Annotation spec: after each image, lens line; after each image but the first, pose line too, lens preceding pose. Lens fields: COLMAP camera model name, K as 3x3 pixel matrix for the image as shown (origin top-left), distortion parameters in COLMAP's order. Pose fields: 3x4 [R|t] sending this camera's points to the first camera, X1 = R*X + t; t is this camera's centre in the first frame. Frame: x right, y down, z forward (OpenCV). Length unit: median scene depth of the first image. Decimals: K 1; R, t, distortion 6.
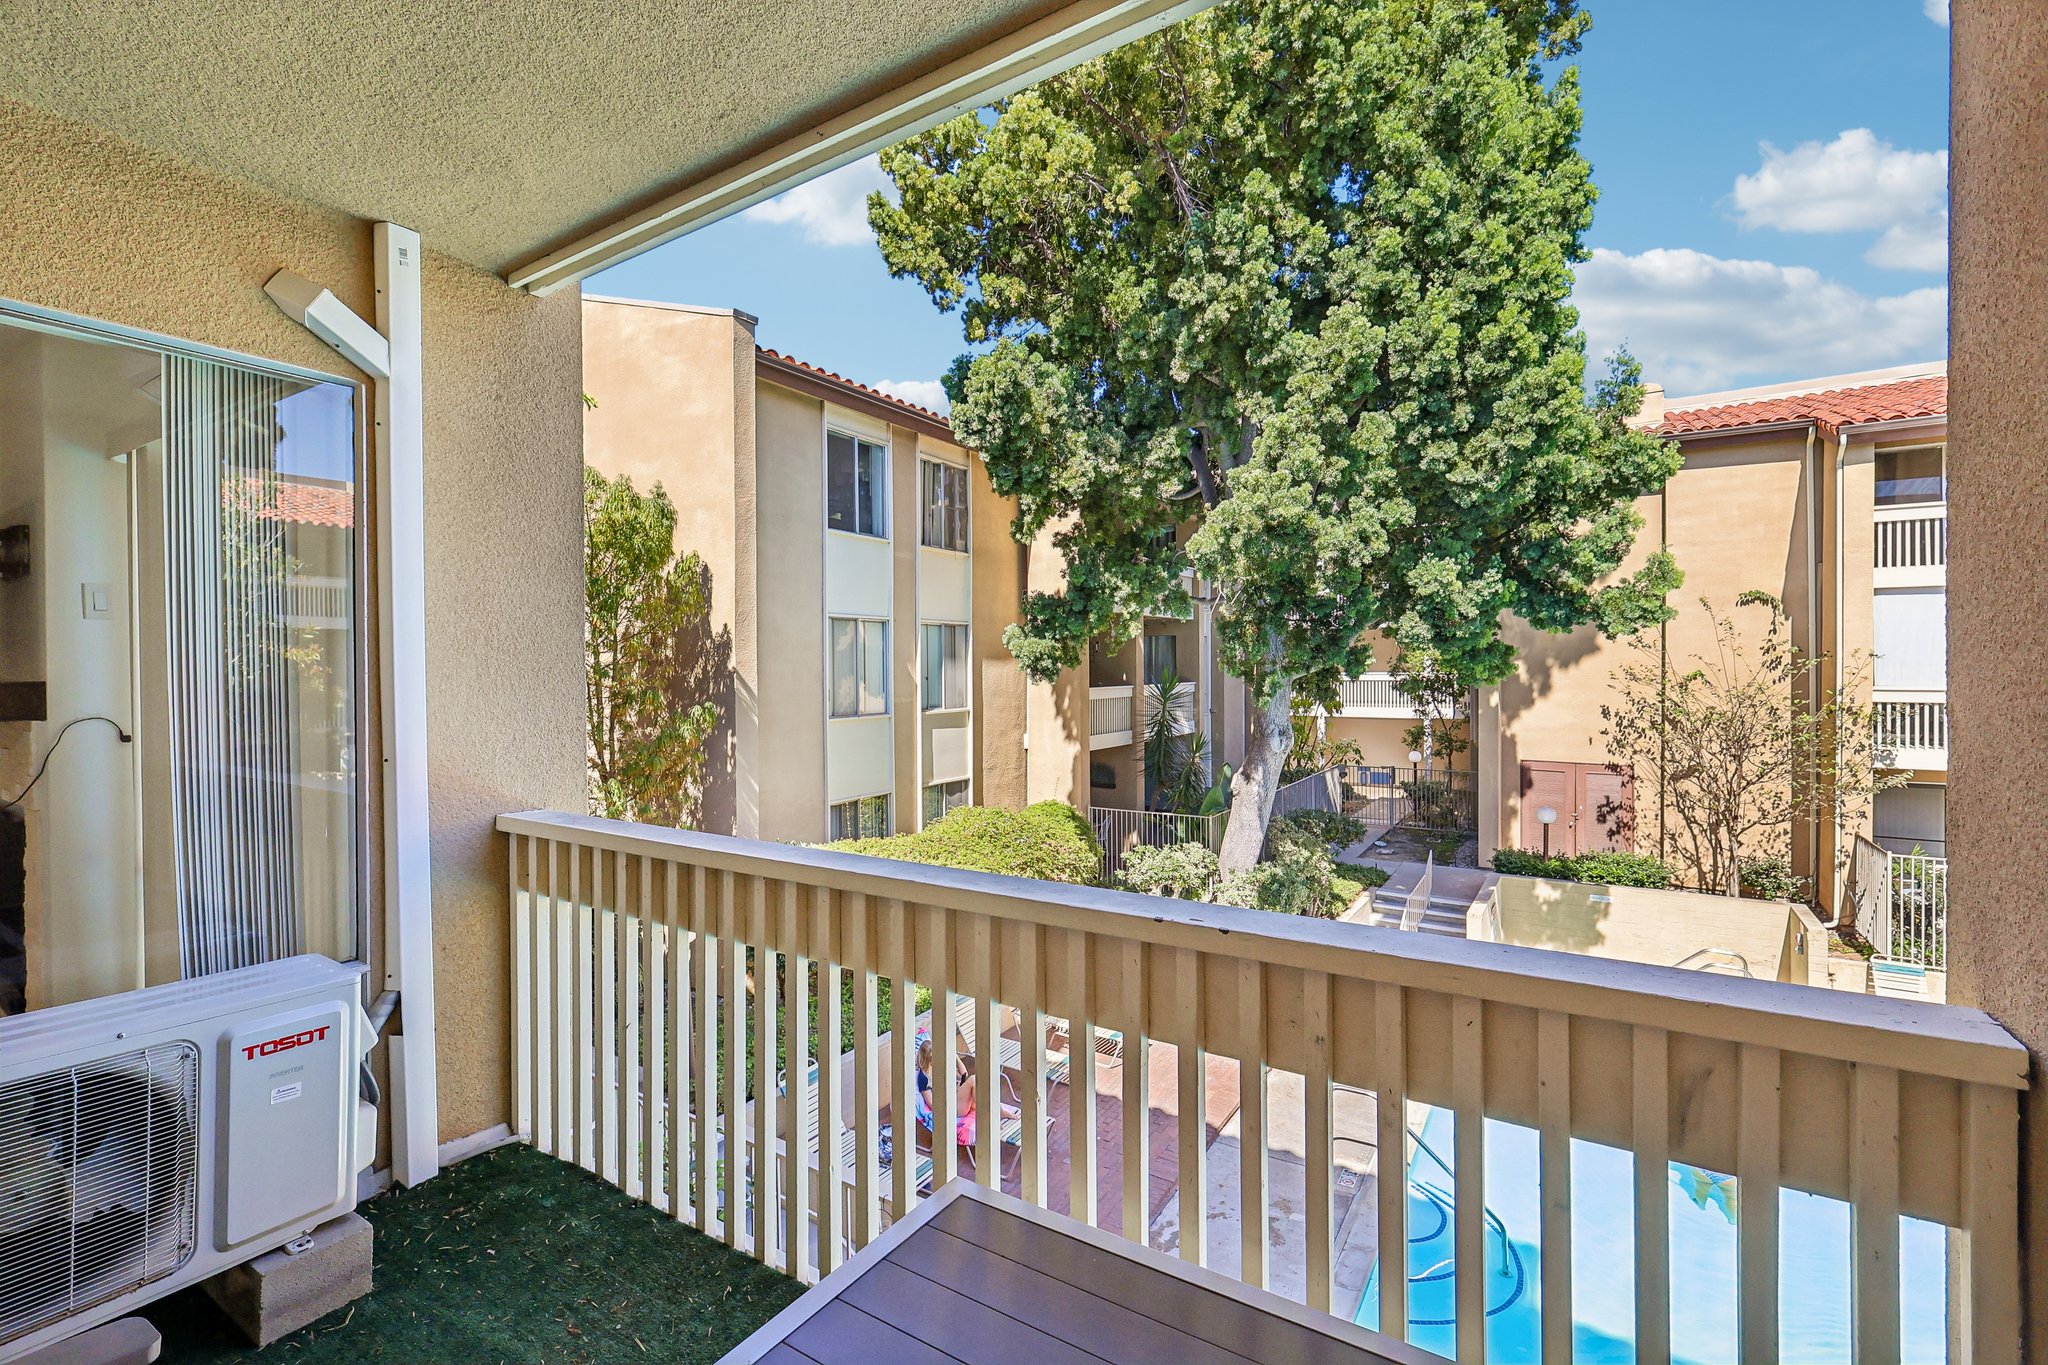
lens RADIAL K [[896.0, 0, 1020.4], [0, 896.0, 657.0], [0, 0, 1]] dist [0.002777, -0.000042]
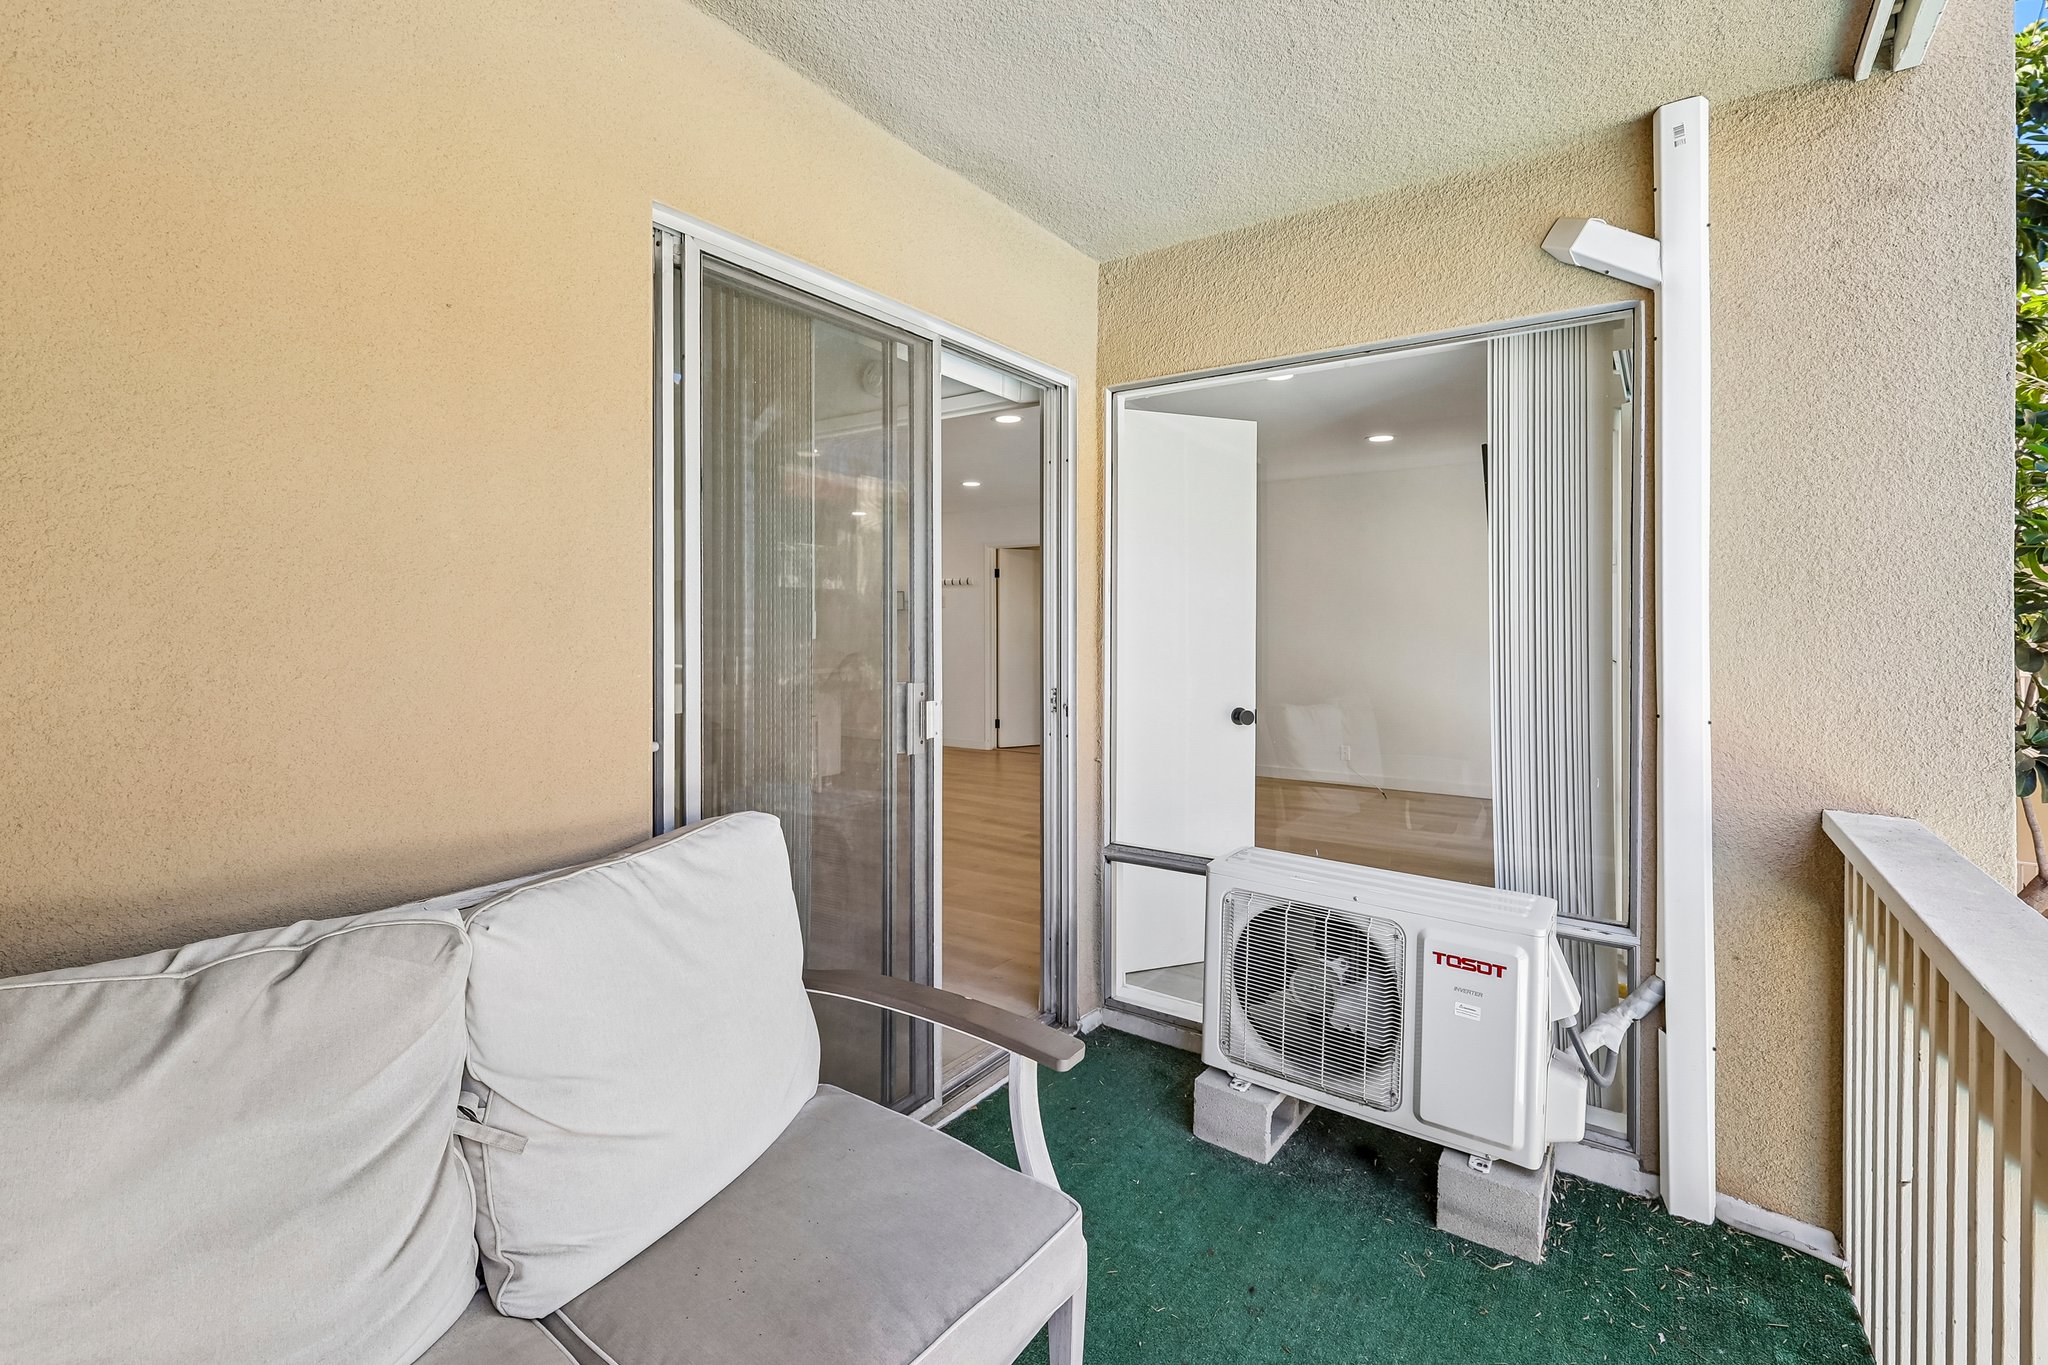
lens RADIAL K [[907.0, 0, 1020.3], [0, 907.0, 627.5], [0, 0, 1]] dist [0.000165, 0.000570]
pose [[-0.041822, 0.001476, -0.999124, 0.213714], [0.005718, 0.999983, 0.001238, 0.022621], [0.999109, -0.005661, -0.041830, 0.408307]]
